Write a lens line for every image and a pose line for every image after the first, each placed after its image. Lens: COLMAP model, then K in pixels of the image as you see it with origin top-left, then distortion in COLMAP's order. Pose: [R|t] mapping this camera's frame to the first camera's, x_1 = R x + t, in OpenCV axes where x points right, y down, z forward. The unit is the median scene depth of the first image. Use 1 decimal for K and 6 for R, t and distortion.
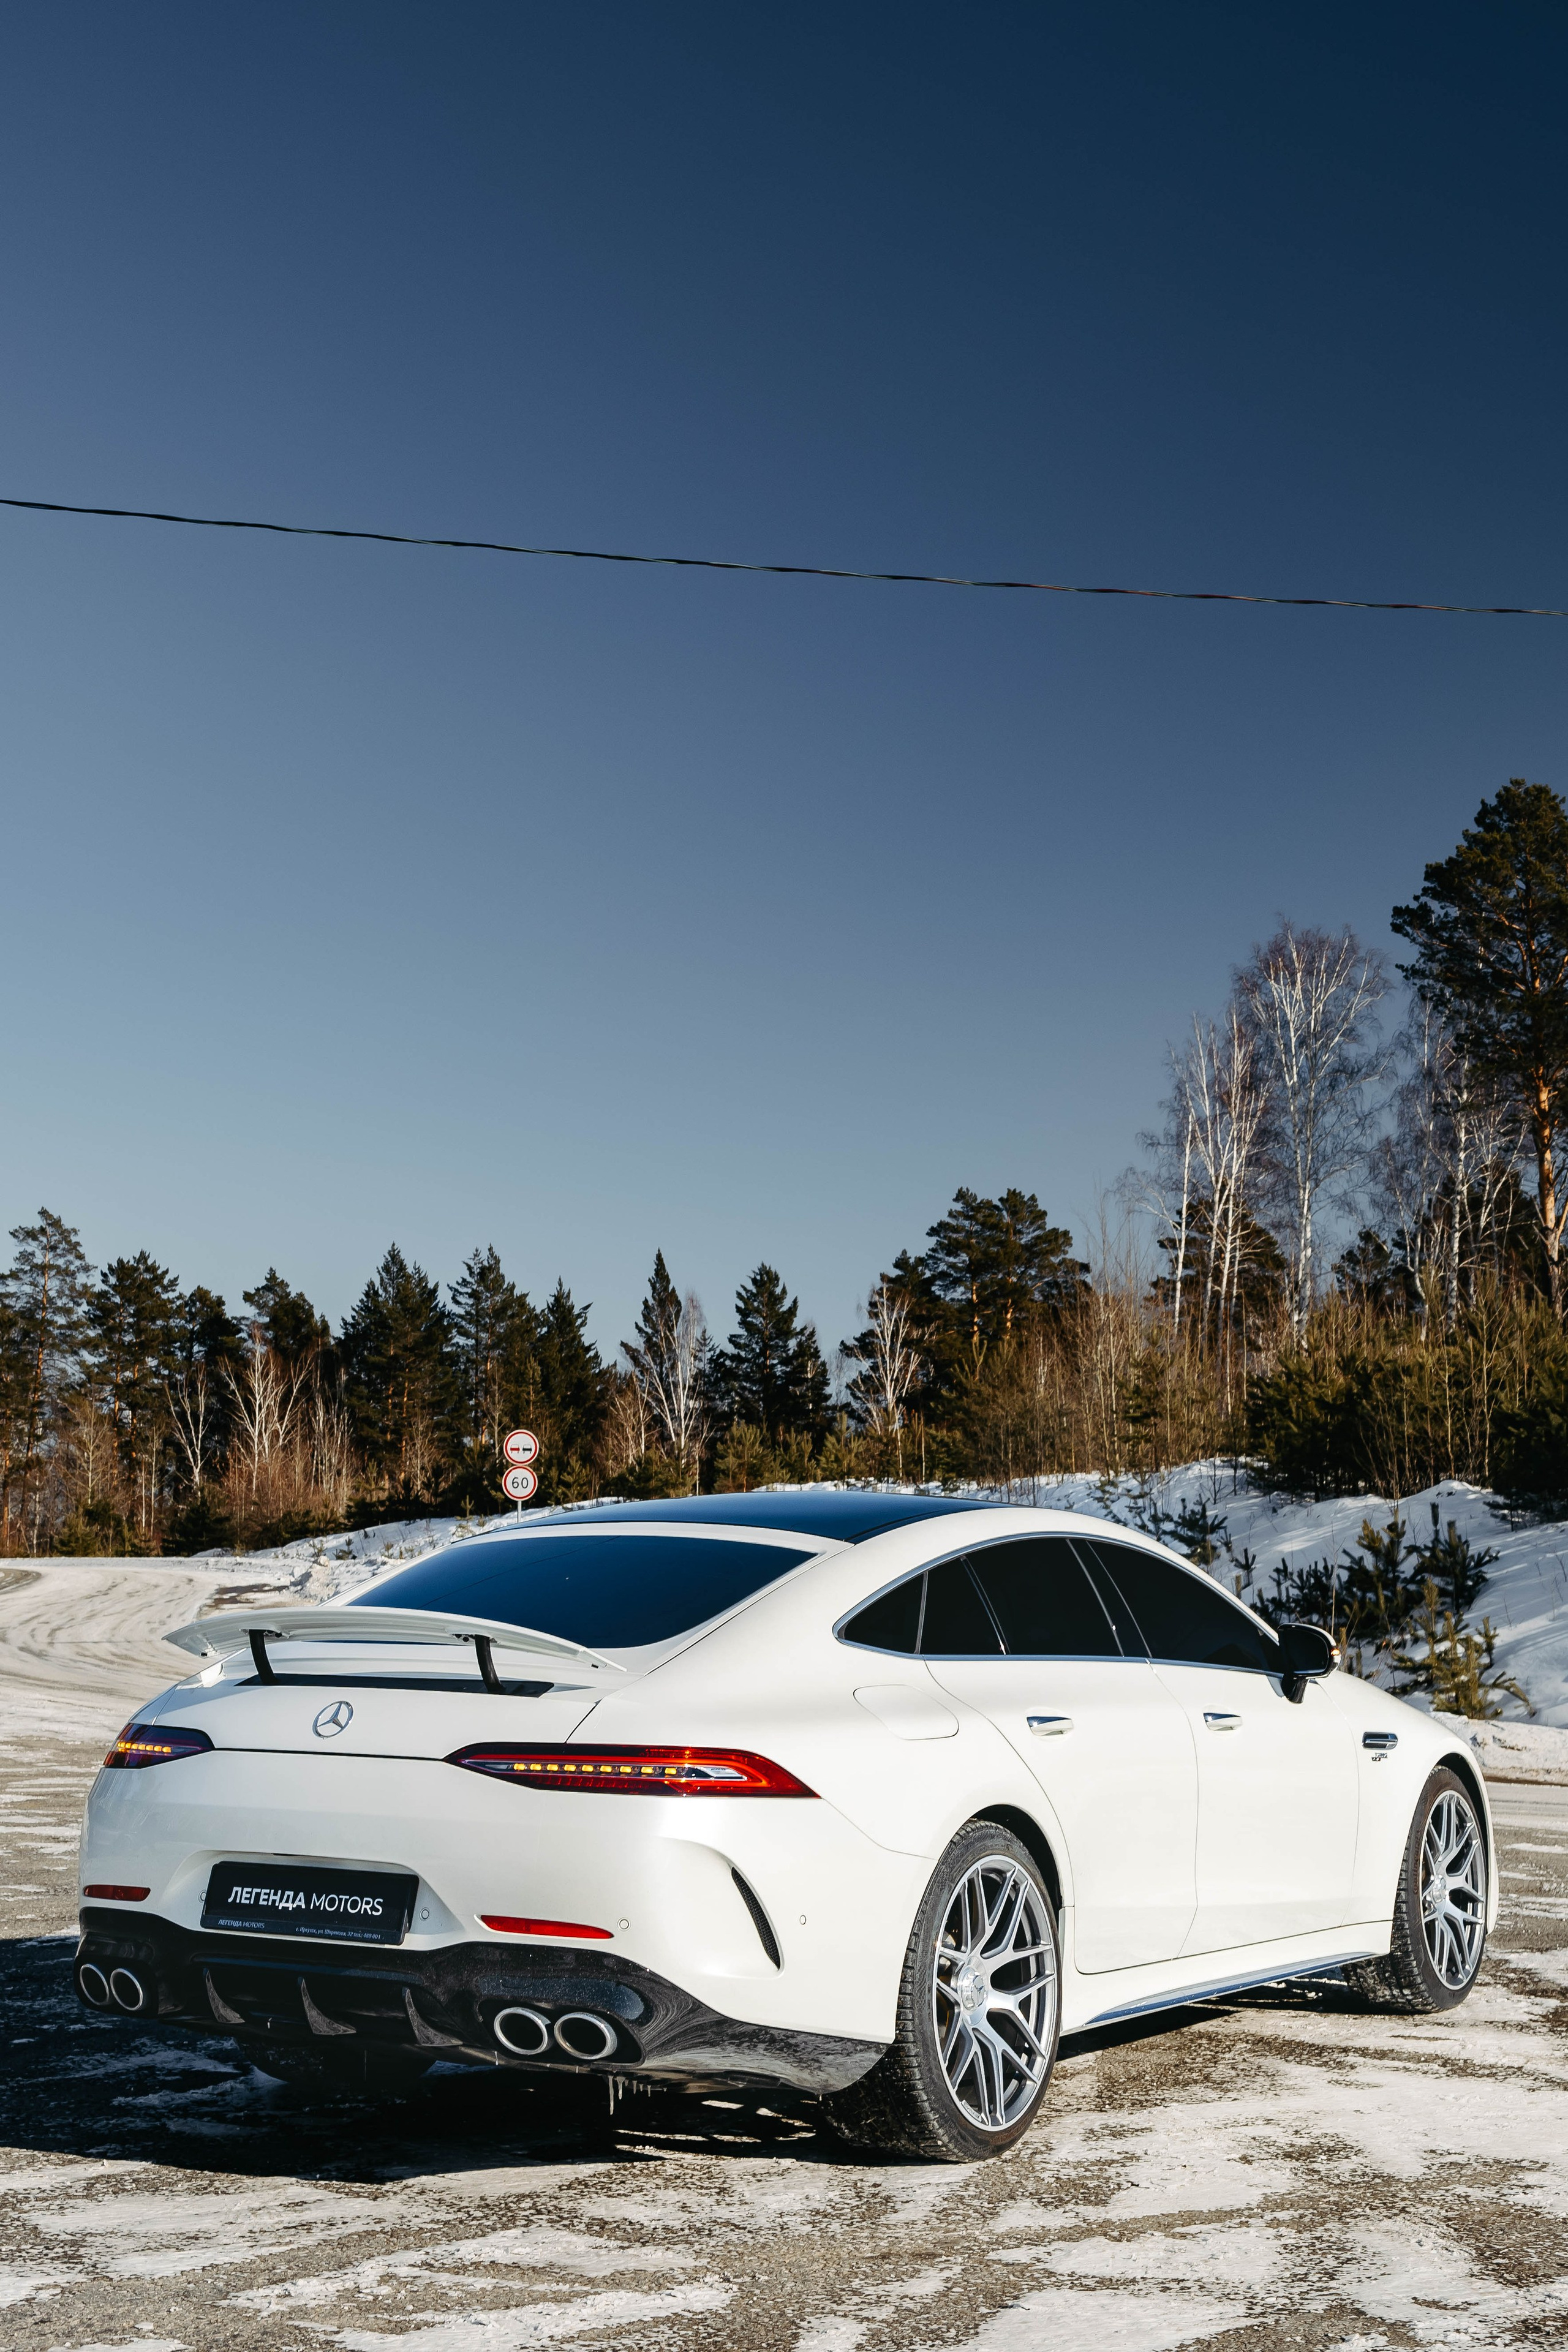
lens RADIAL K [[3184.9, 0, 838.2], [0, 3184.9, 1164.6], [0, 0, 1]] dist [-0.009805, 0.087618]
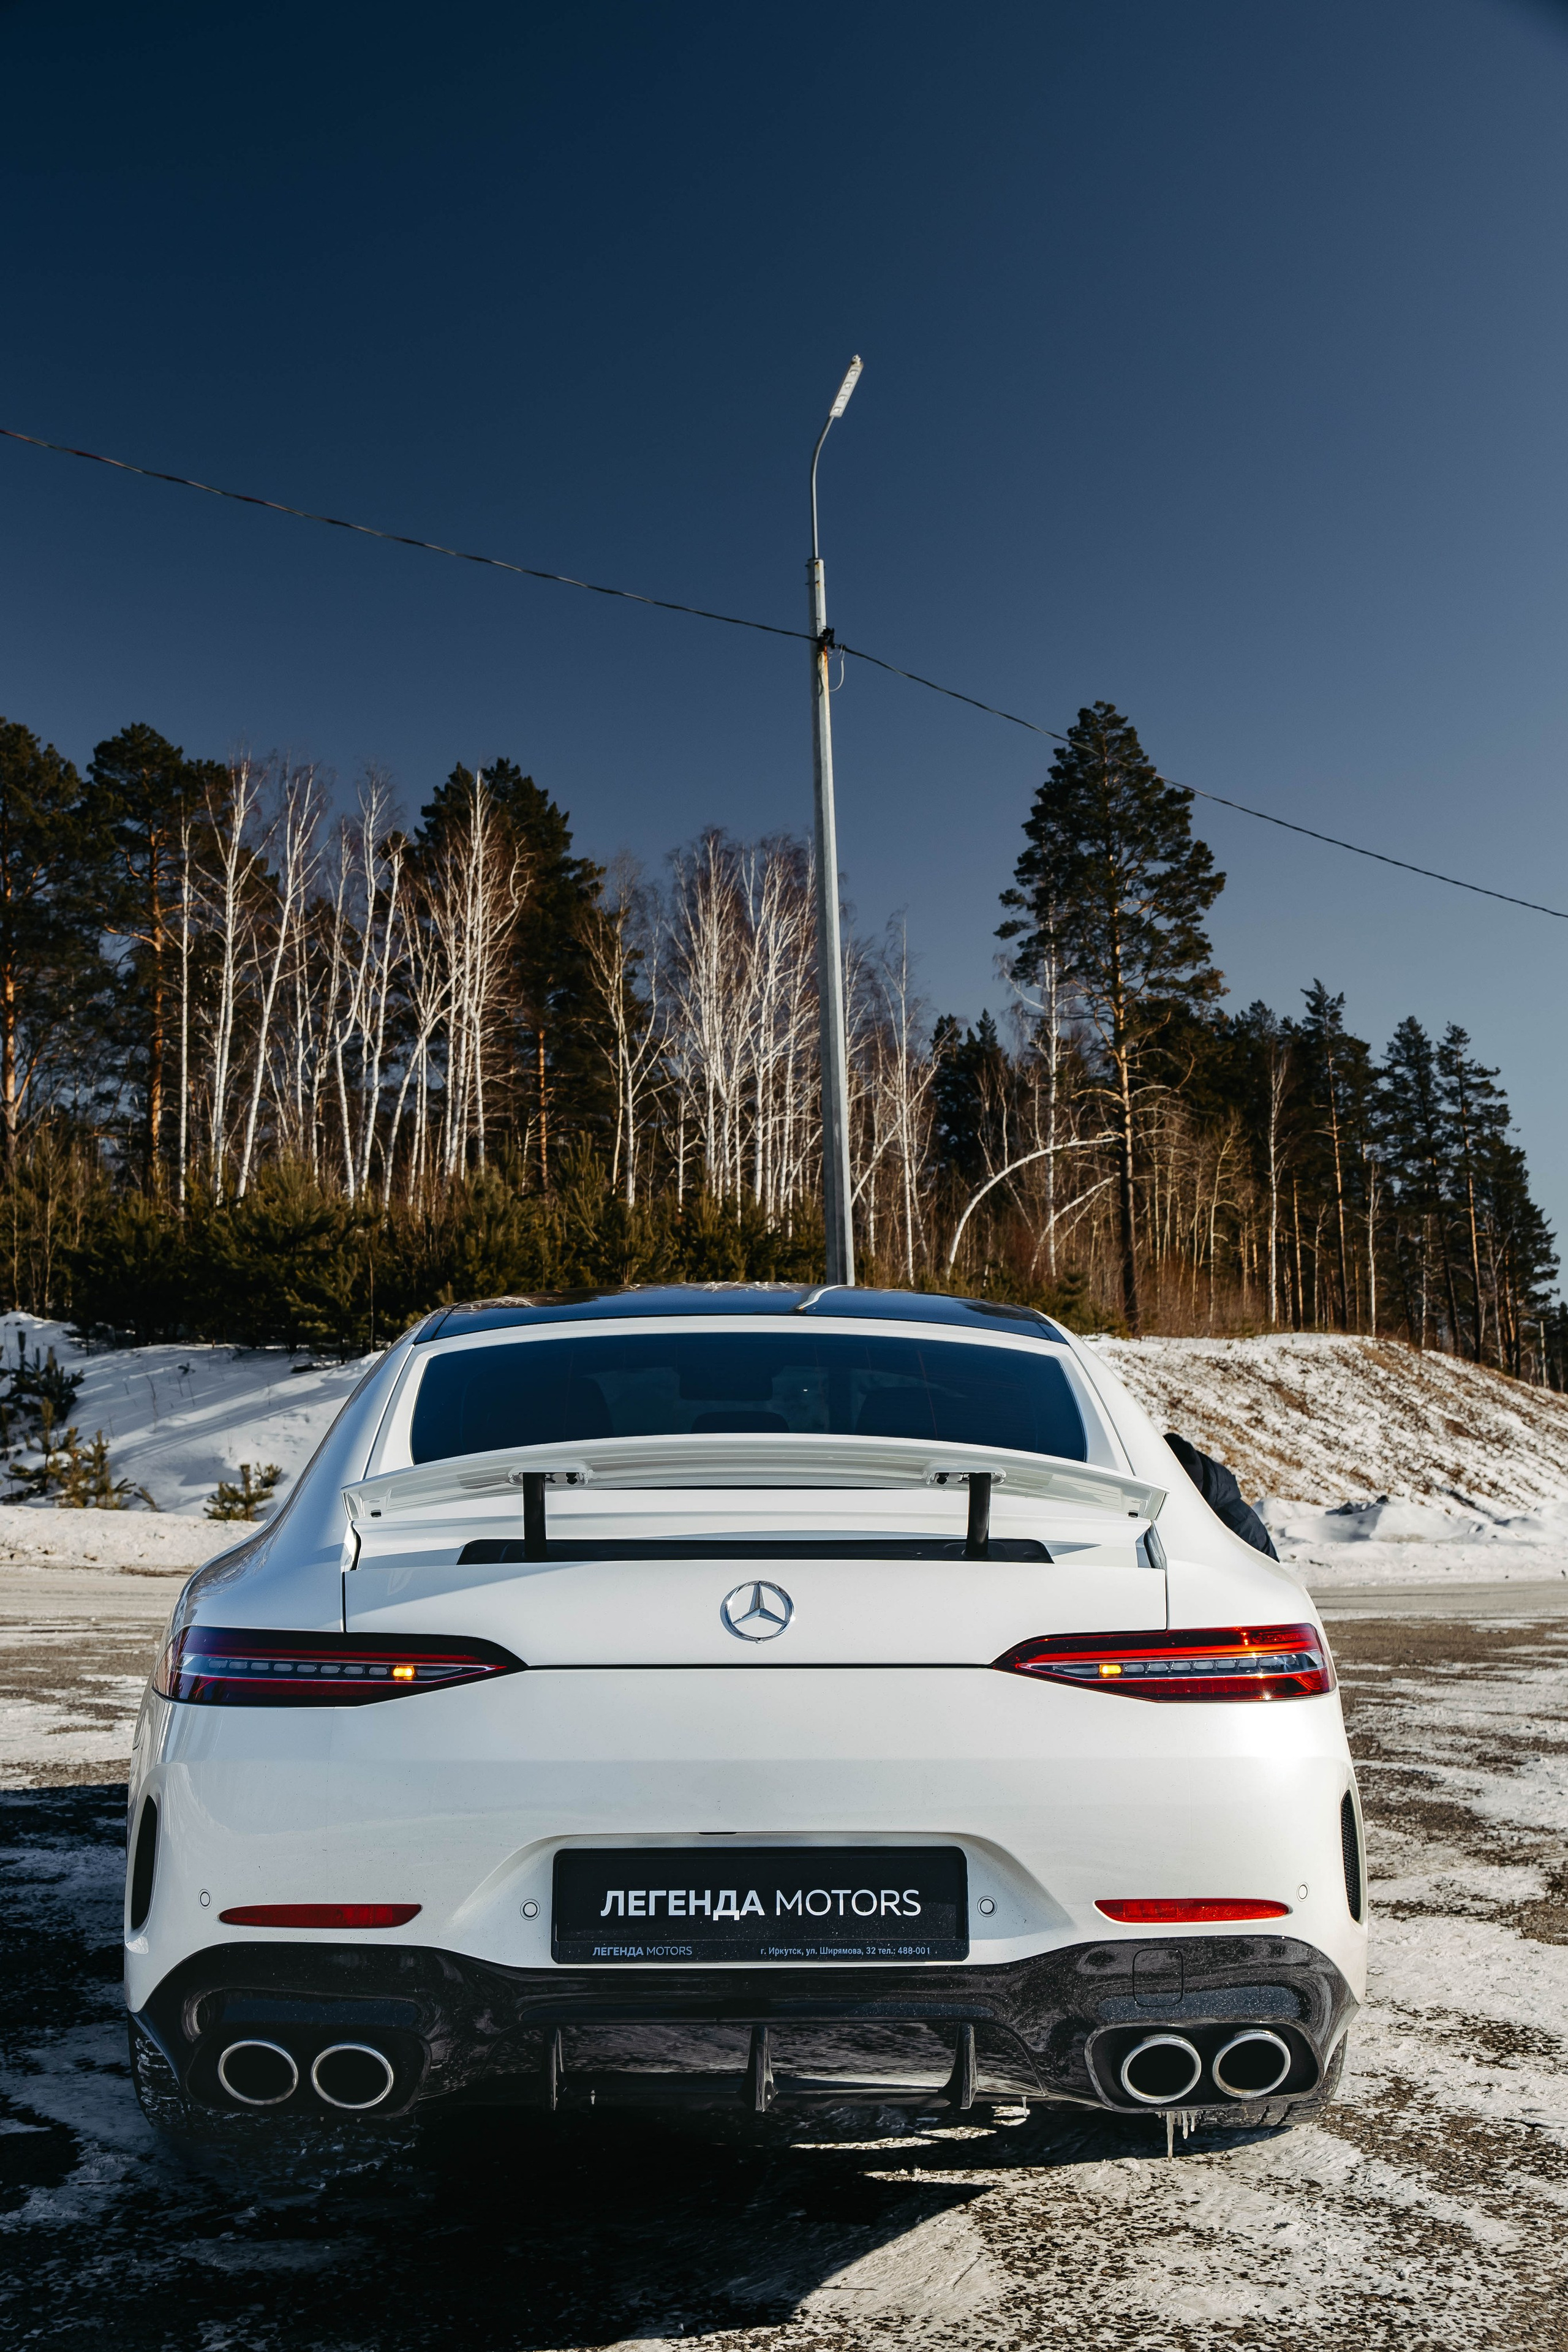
lens RADIAL K [[2533.2, 0, 846.2], [0, 2533.2, 1173.8], [0, 0, 1]] dist [0.019010, 0.010707]
pose [[0.834691, 0.042226, 0.549098, -0.292353], [-0.064897, 0.997651, 0.021931, 0.051537], [-0.546882, -0.053940, 0.835470, 0.393118]]
